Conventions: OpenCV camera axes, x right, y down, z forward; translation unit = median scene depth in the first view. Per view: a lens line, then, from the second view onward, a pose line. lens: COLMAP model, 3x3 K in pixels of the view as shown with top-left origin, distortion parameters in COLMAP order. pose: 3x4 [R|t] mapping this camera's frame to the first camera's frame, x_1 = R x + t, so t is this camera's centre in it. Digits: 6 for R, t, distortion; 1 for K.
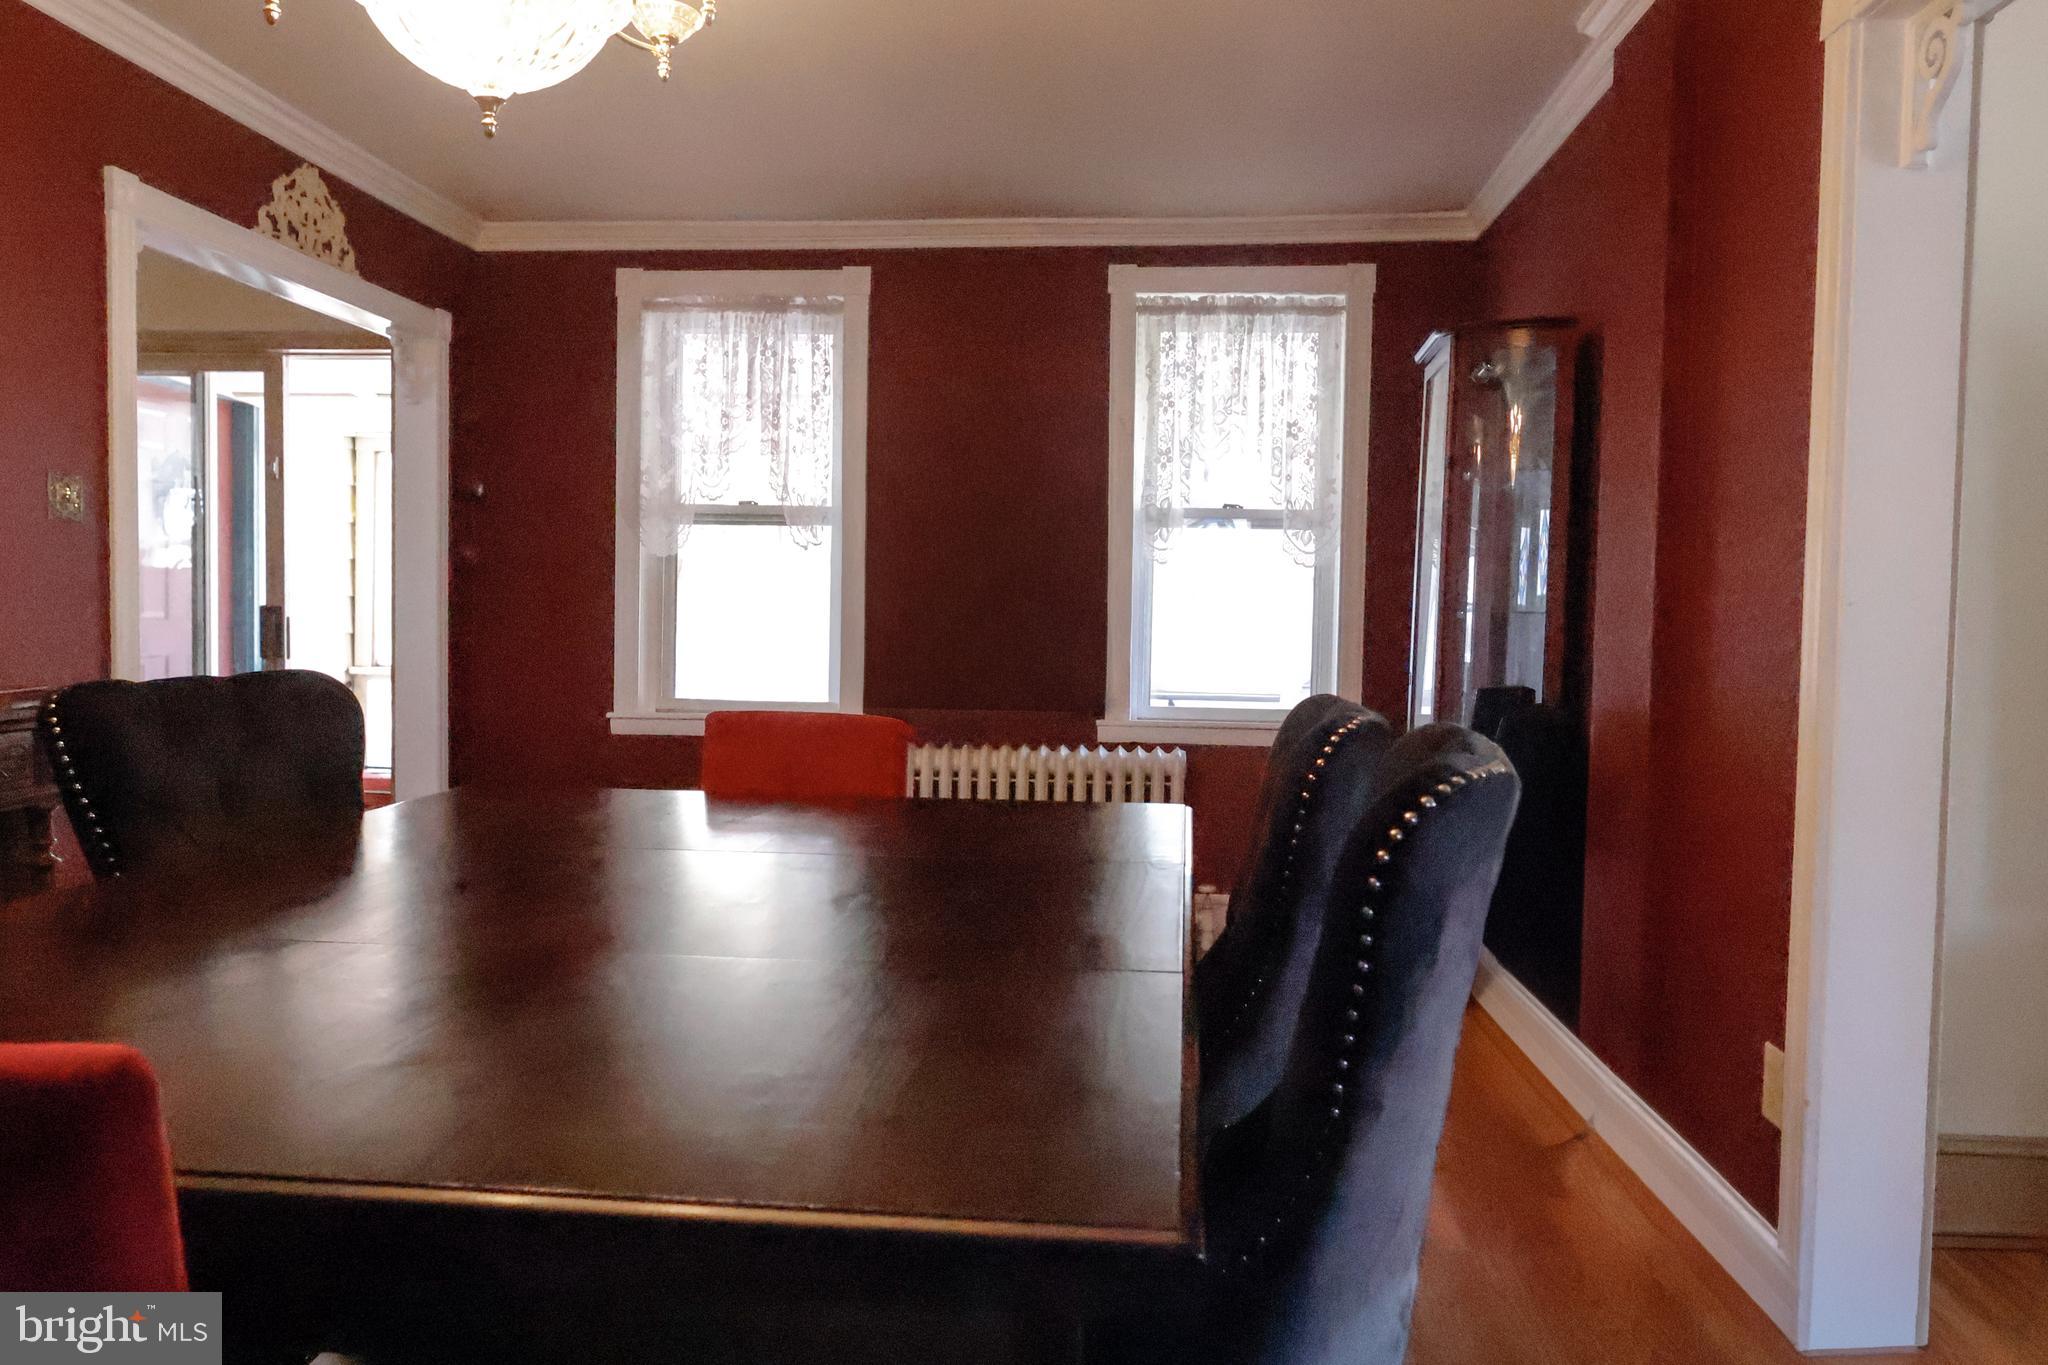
lens RADIAL K [[1606.4, 0, 1025.3], [0, 1606.4, 670.7], [0, 0, 1]] dist [0.000354, -0.017266]
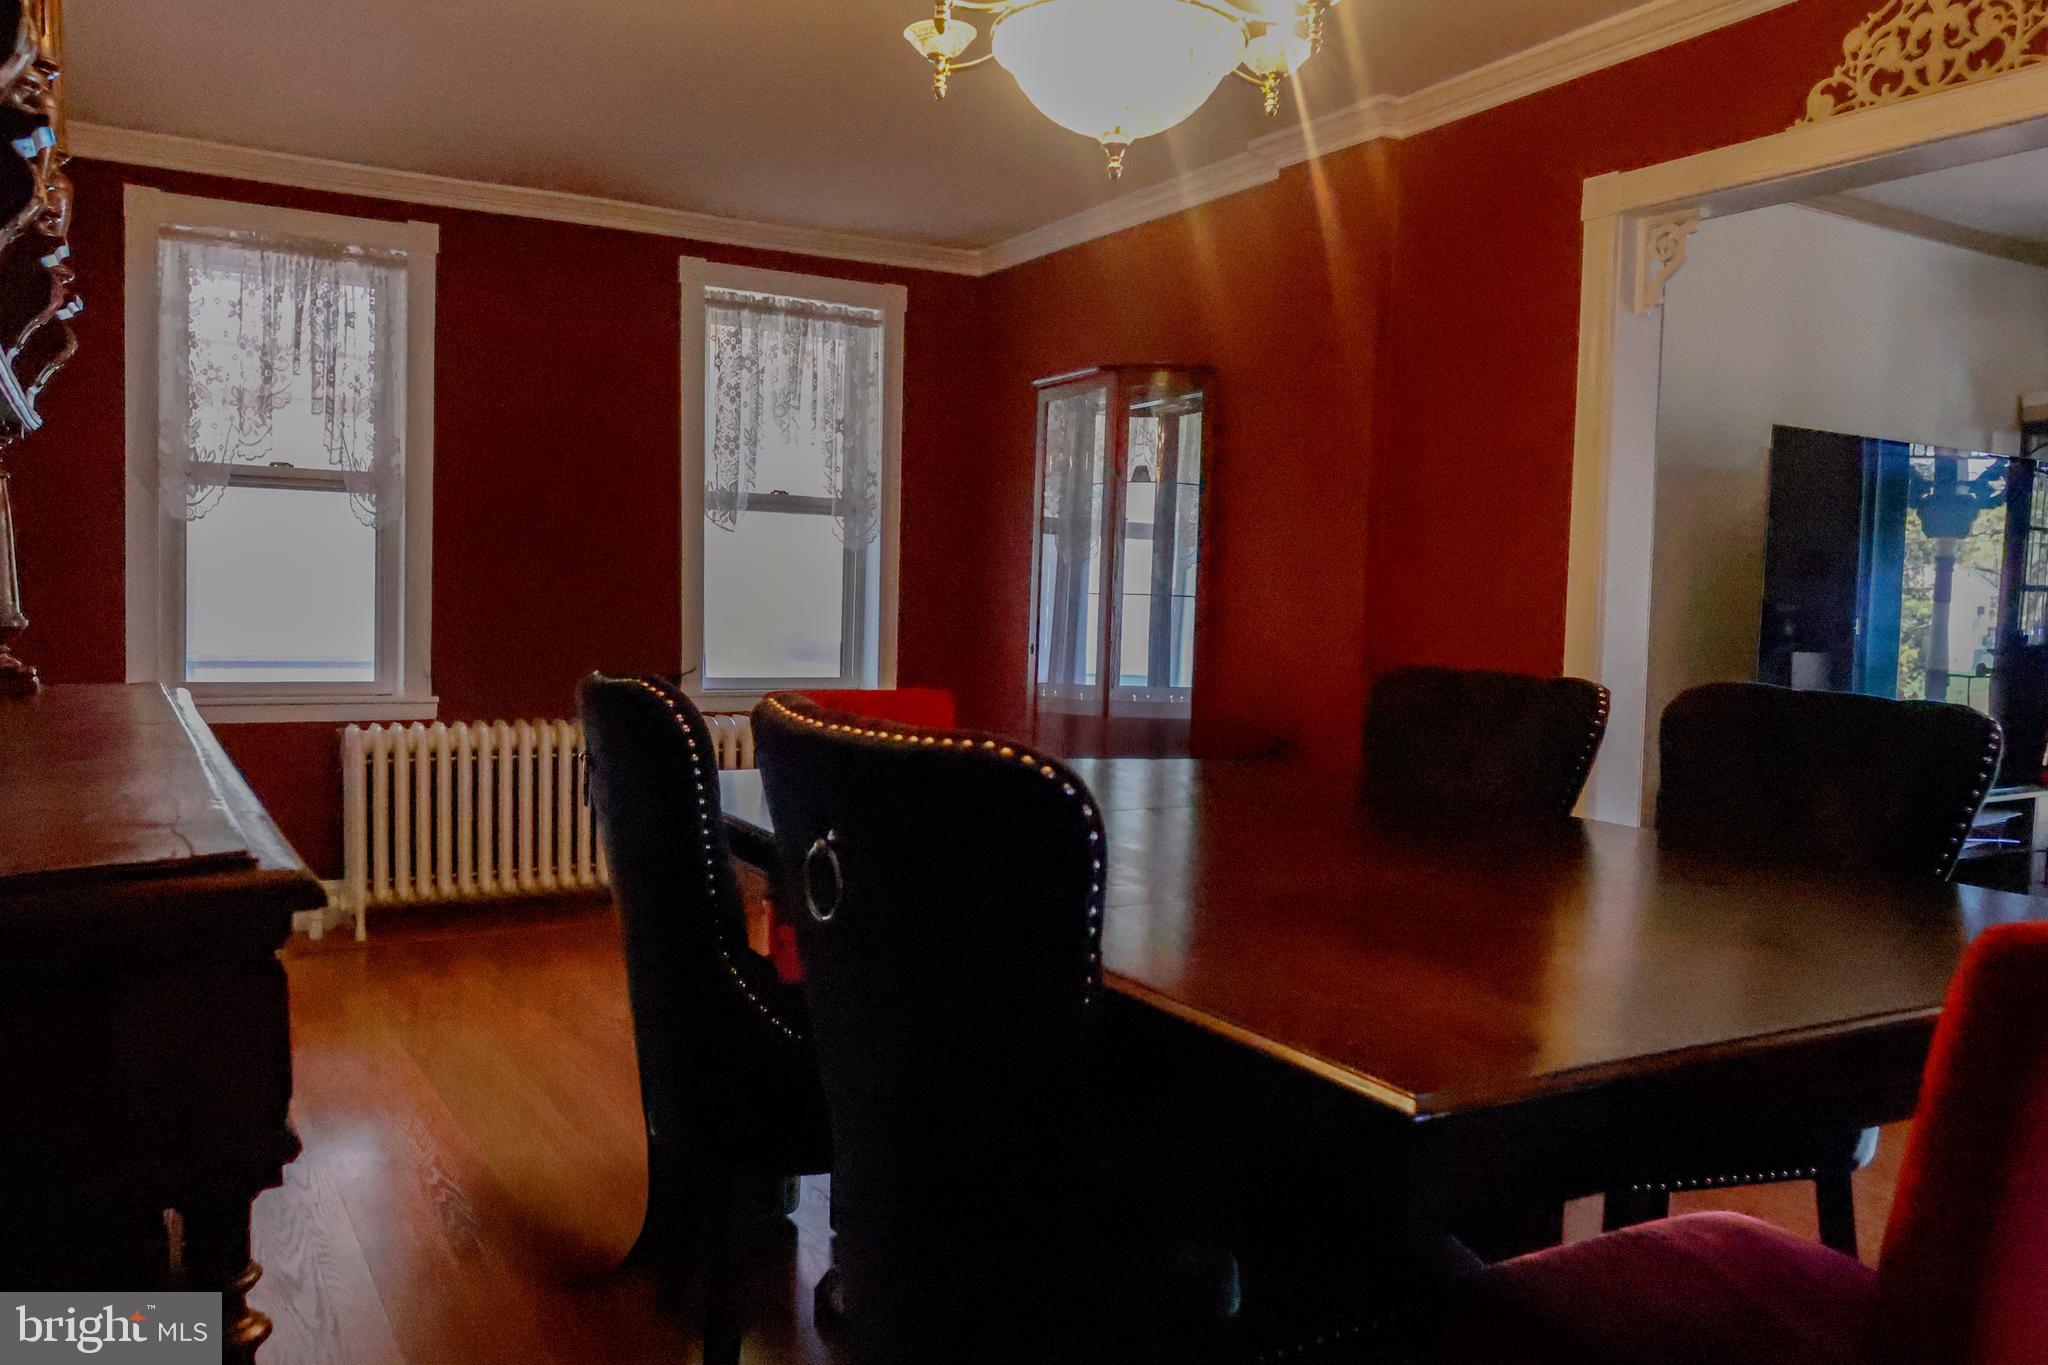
lens RADIAL K [[1533.2, 0, 920.6], [0, 1533.2, 669.9], [0, 0, 1]] dist [-0.004062, -0.001505]
pose [[0.832137, -0.022207, 0.554125, -0.376289], [0.005271, 0.999470, 0.032138, -0.015030], [-0.554545, -0.023823, 0.831813, 0.079470]]
